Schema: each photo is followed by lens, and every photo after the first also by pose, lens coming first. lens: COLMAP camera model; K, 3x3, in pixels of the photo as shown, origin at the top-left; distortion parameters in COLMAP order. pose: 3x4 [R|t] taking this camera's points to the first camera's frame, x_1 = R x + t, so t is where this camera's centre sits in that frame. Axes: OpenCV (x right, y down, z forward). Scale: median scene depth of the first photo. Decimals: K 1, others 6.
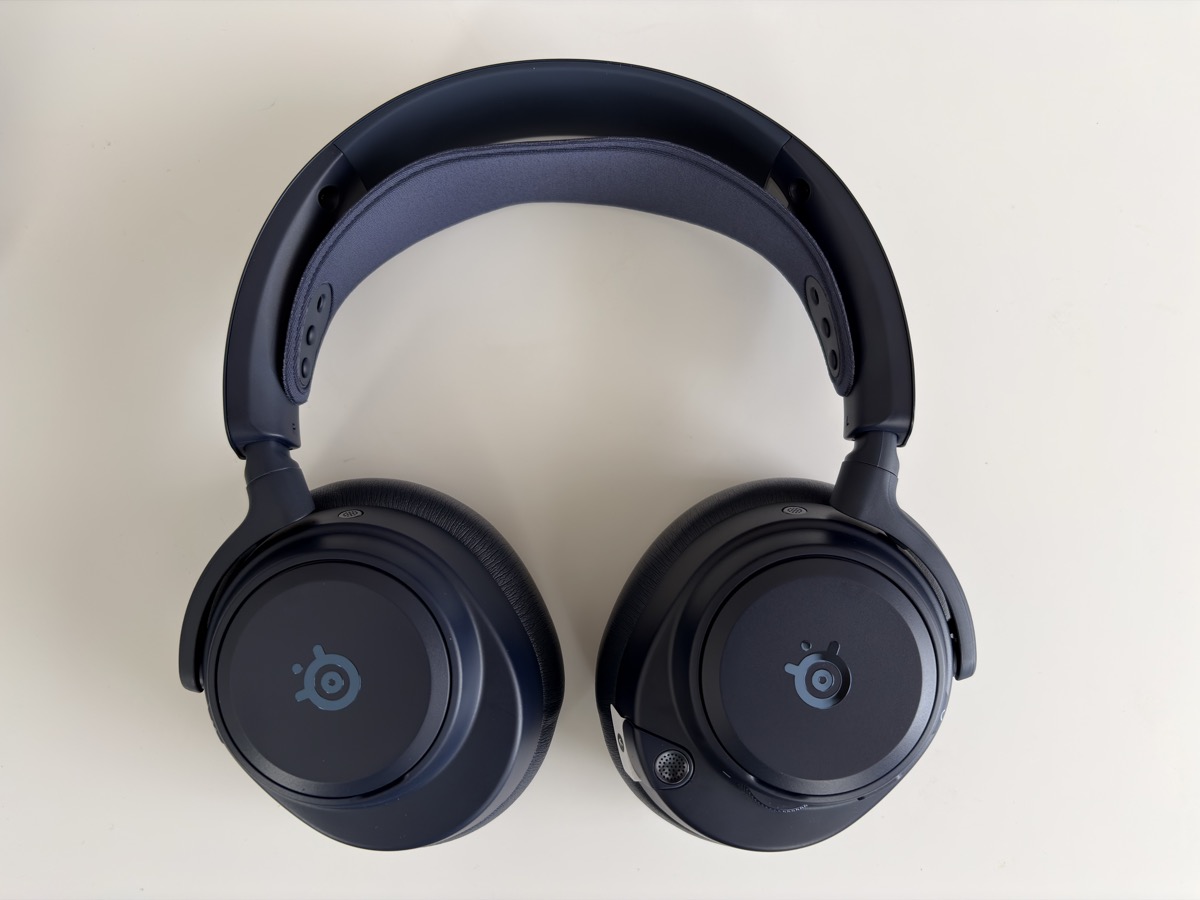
lens RADIAL K [[911.8, 0, 605.4], [0, 911.8, 455.4], [0, 0, 1]] dist [-0.014928, -0.006027]
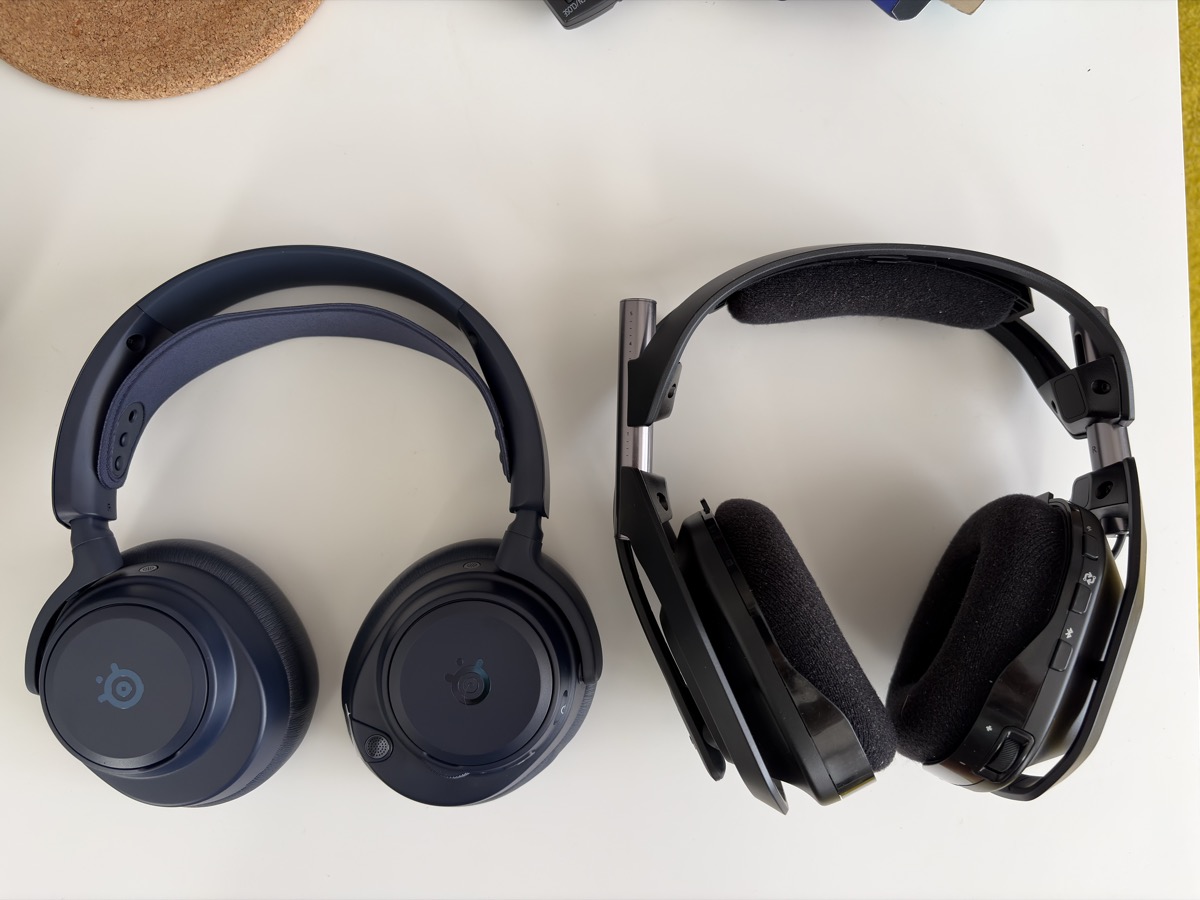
lens RADIAL K [[911.8, 0, 594.6], [0, 911.8, 444.7], [0, 0, 1]] dist [-0.014928, -0.006027]
pose [[0.999308, 0.001278, 0.037164, 0.361020], [-0.000856, 0.999935, -0.011386, -0.113124], [-0.037176, 0.011346, 0.999244, -0.435699]]
